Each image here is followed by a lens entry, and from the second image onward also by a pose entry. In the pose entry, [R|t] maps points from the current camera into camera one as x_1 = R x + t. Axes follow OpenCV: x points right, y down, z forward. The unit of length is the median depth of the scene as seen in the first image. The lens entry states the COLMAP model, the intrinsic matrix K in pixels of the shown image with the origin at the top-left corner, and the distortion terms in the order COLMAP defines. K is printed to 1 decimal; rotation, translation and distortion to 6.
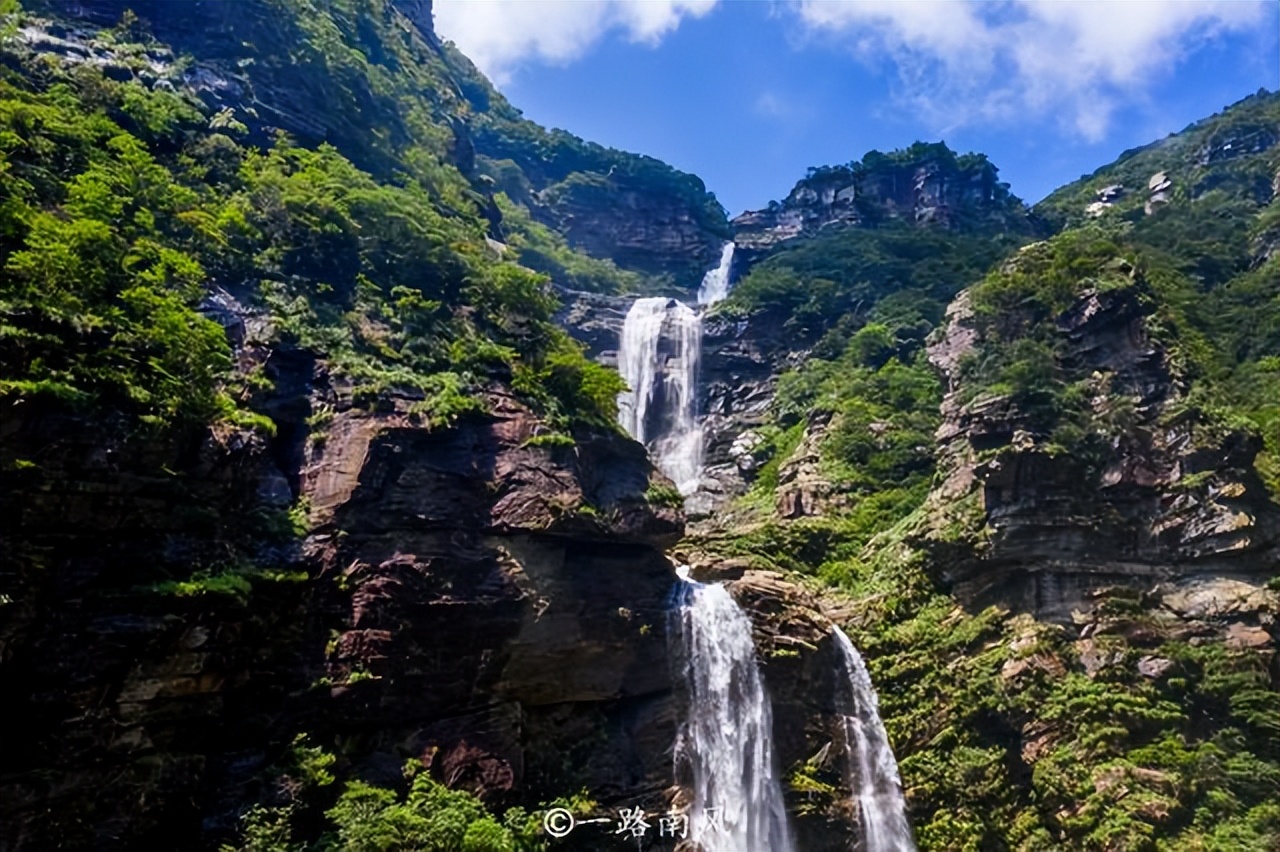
lens RADIAL K [[1009.0, 0, 633.7], [0, 1009.0, 429.9], [0, 0, 1]] dist [-0.010016, 0.010190]
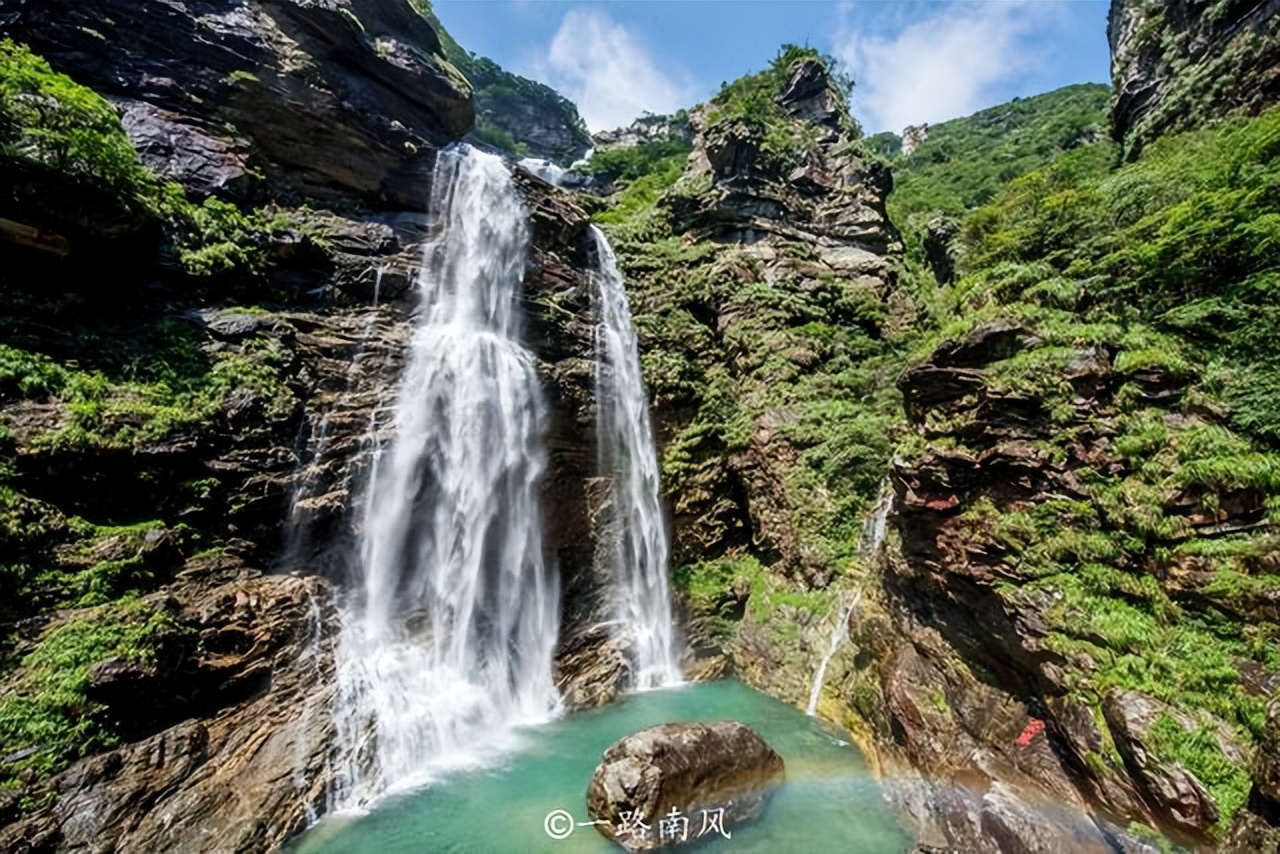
lens RADIAL K [[515.5, 0, 637.0], [0, 515.5, 430.4], [0, 0, 1]] dist [-0.014201, -0.001854]
pose [[0.986823, 0.042575, 0.156104, 0.161241], [-0.068077, 0.984464, 0.161852, 0.346609], [-0.146788, -0.170347, 0.974390, 0.277561]]
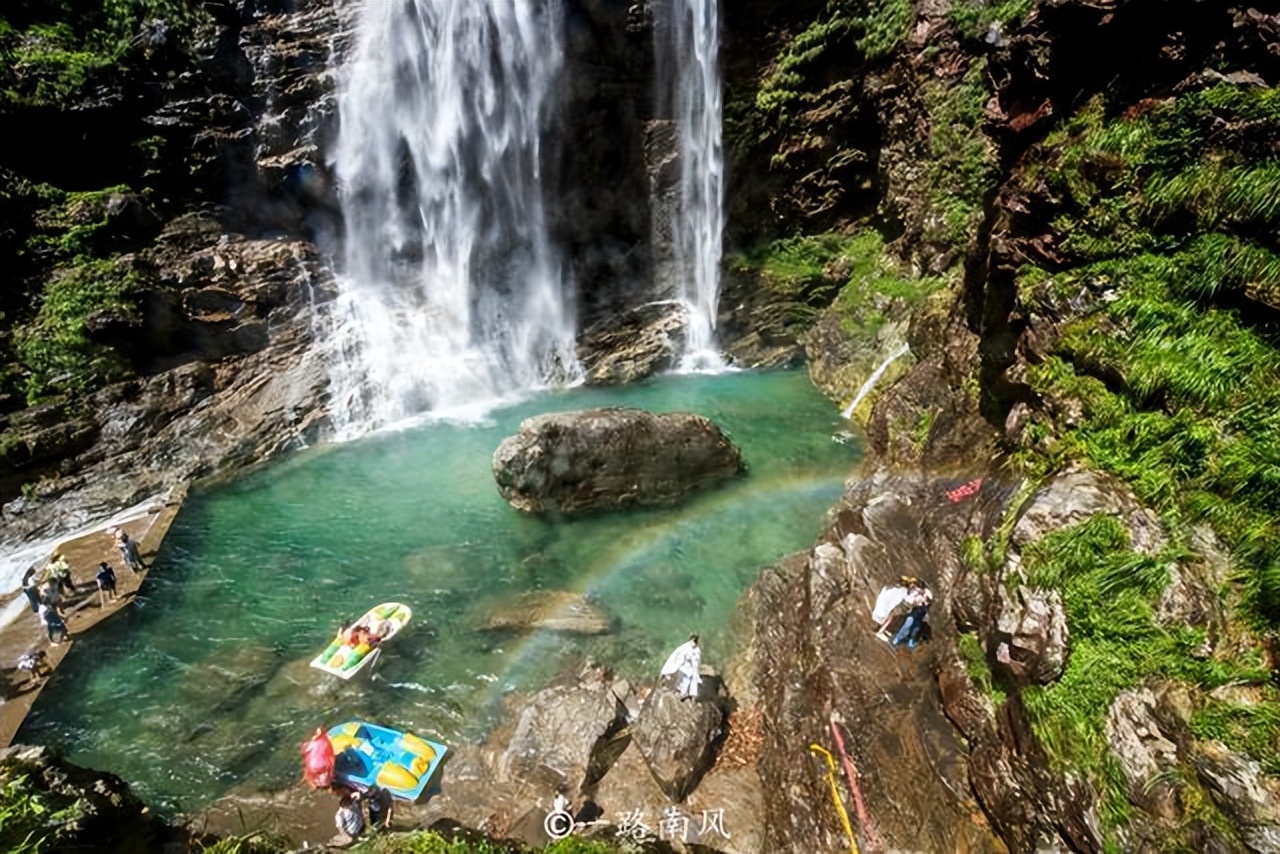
lens RADIAL K [[527.1, 0, 619.8], [0, 527.1, 442.1], [0, 0, 1]] dist [-0.014461, -0.001695]
pose [[0.981410, 0.085350, -0.171901, 0.276238], [0.061810, 0.707394, 0.704112, 0.370259], [0.181698, -0.701647, 0.688968, 0.321667]]
